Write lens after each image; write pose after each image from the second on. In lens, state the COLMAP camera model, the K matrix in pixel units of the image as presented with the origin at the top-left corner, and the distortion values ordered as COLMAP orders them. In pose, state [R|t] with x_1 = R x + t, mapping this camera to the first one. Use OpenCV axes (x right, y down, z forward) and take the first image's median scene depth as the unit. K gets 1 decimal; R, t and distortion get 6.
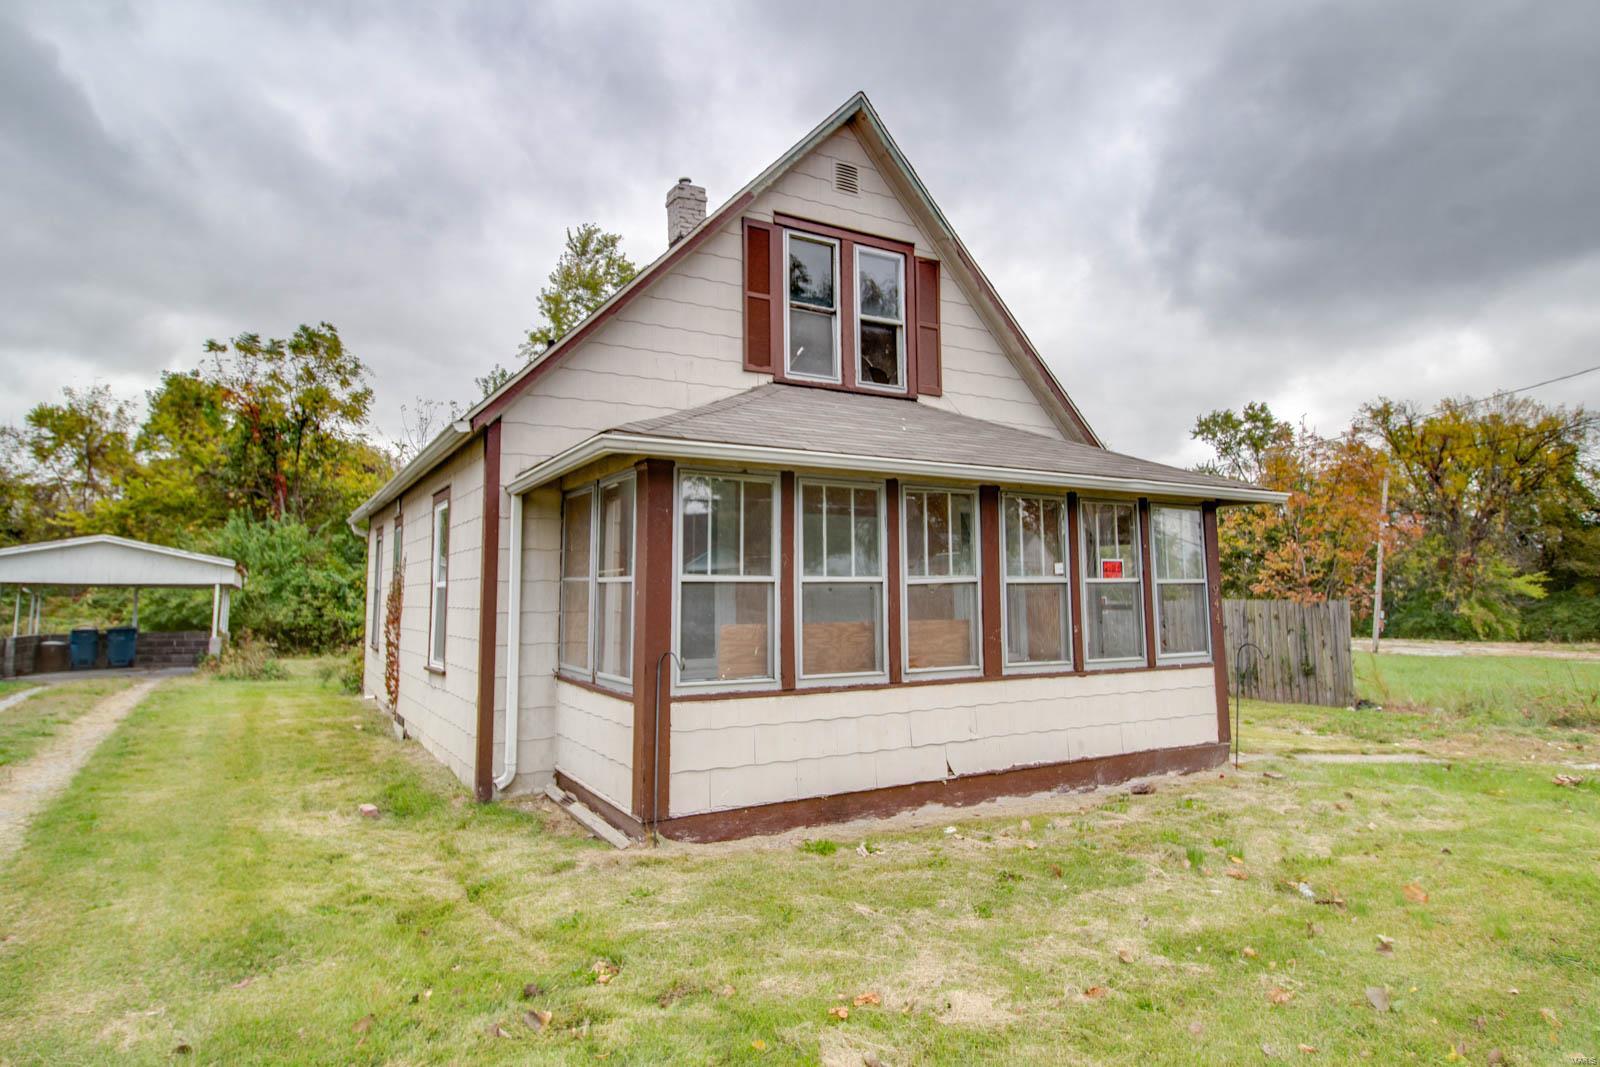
lens RADIAL K [[994.9, 0, 800.6], [0, 994.9, 478.7], [0, 0, 1]] dist [-0.005568, -0.000262]
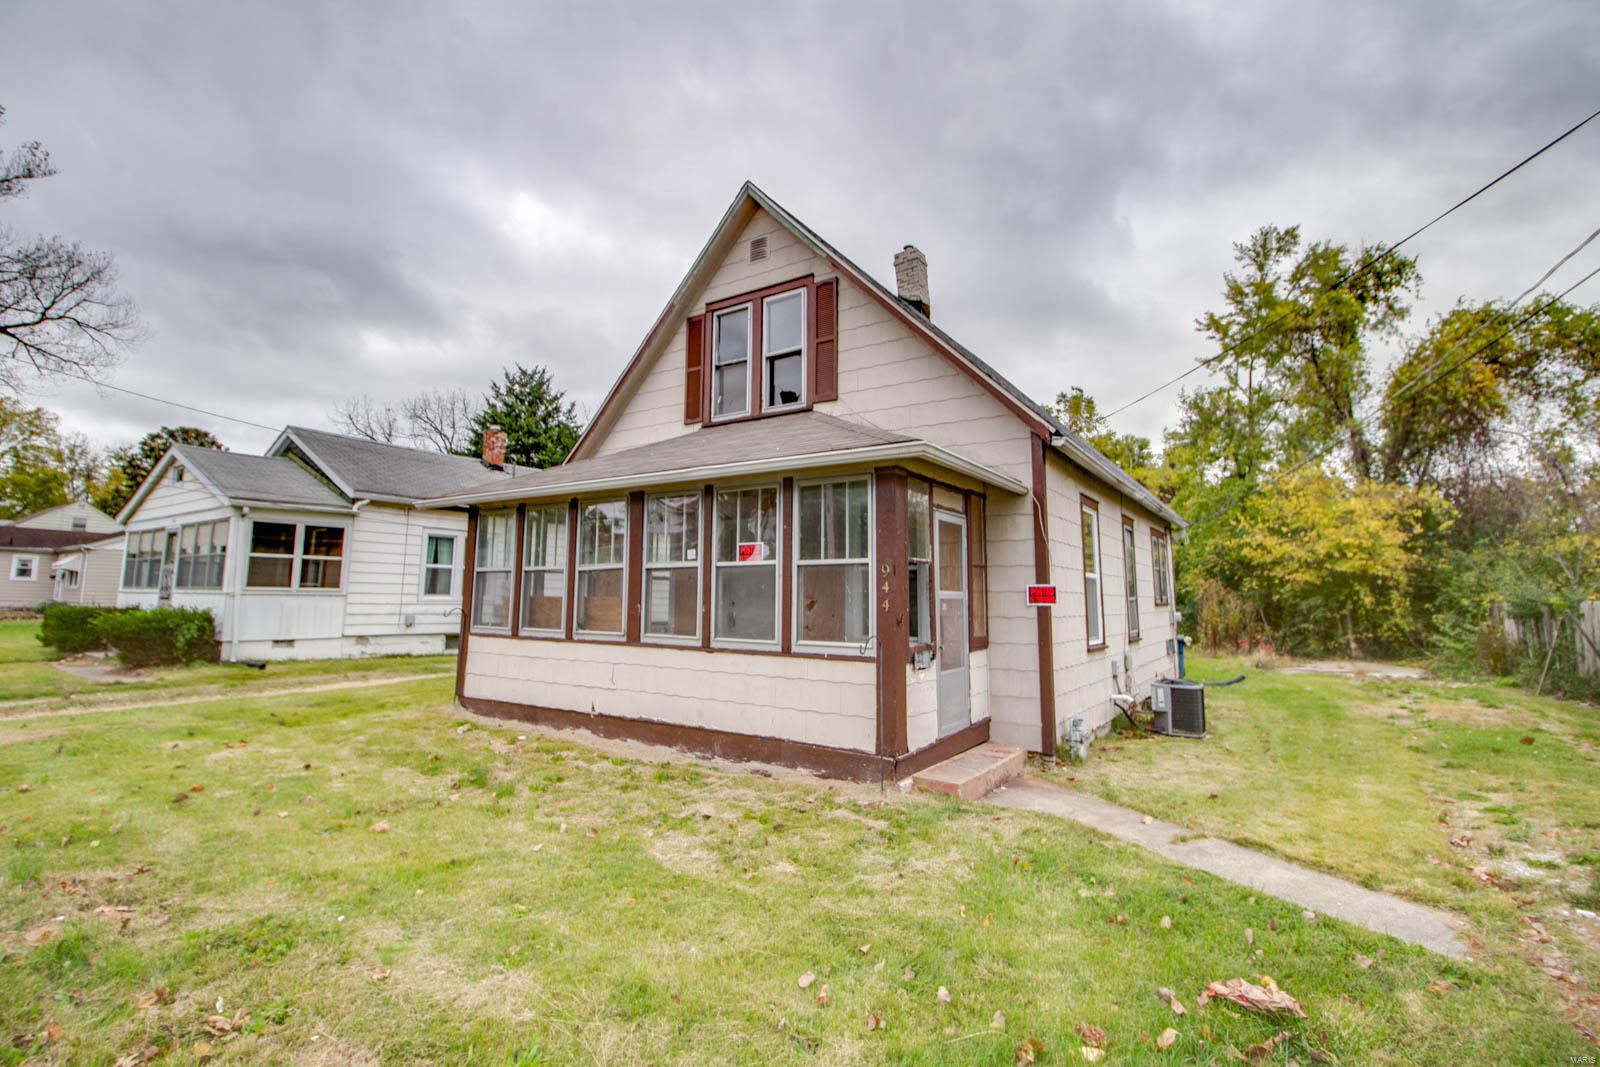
lens RADIAL K [[756.2, 0, 799.4], [0, 756.2, 501.2], [0, 0, 1]] dist [0.000262, -0.000158]
pose [[0.385626, -0.100970, -0.917114, 0.989316], [0.103068, 0.992487, -0.065931, 0.089849], [0.916880, -0.069100, 0.393136, 0.702166]]
